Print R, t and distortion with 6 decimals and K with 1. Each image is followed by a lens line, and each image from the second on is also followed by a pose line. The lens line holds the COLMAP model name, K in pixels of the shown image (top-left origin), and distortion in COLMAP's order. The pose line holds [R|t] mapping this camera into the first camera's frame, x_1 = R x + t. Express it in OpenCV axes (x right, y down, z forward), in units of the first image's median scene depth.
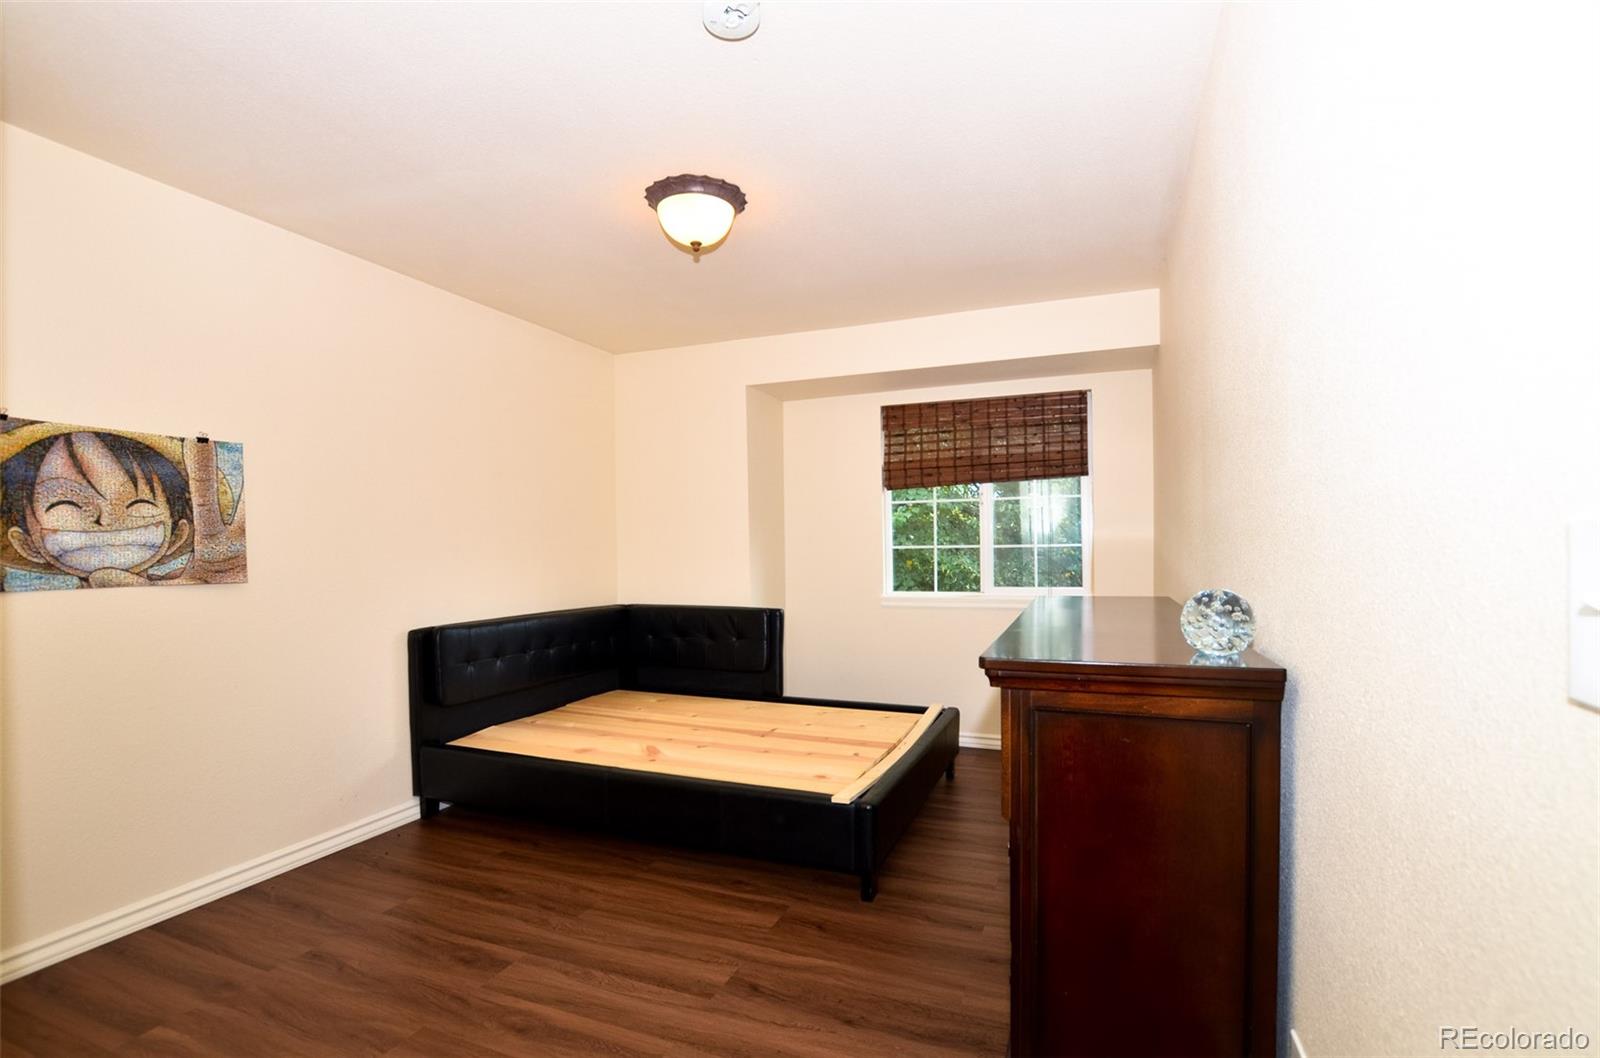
lens RADIAL K [[712.6, 0, 798.2], [0, 712.6, 533.4], [0, 0, 1]] dist [-0.025188, 0.002103]
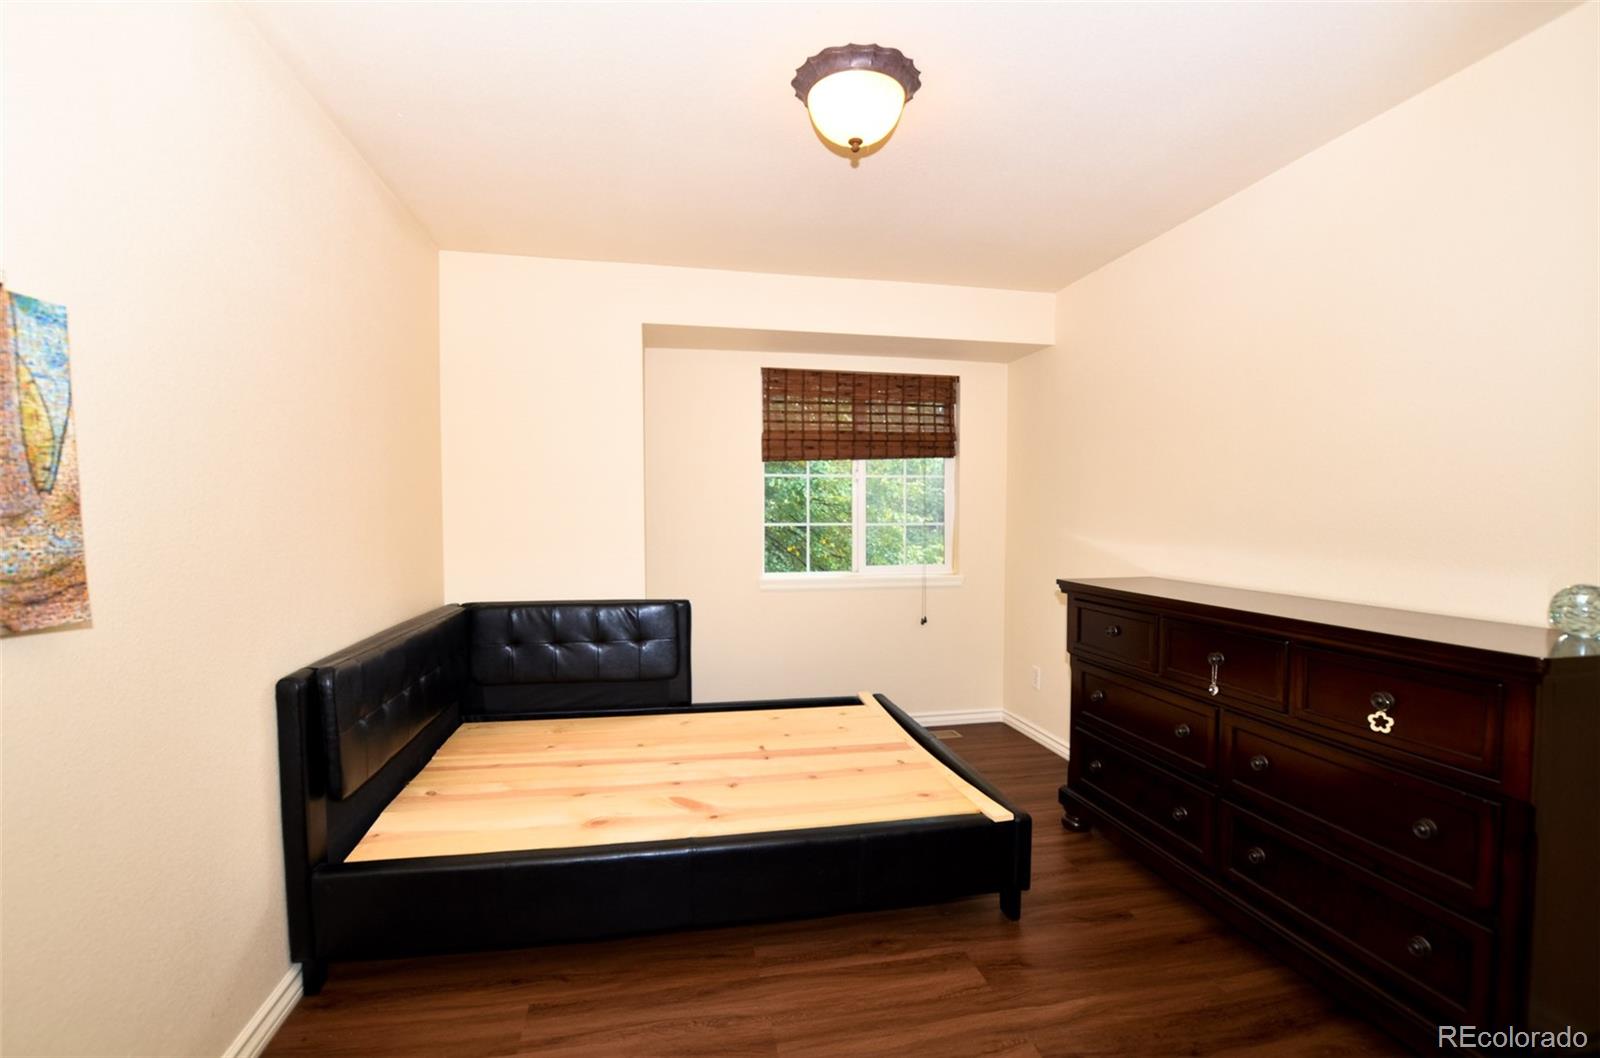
lens RADIAL K [[728.8, 0, 796.7], [0, 728.8, 524.1], [0, 0, 1]] dist [-0.027006, -0.000252]
pose [[0.842466, 0.003814, 0.538736, -0.370469], [-0.021857, 0.999394, 0.027104, -0.008152], [-0.538306, -0.034609, 0.842039, 0.217059]]
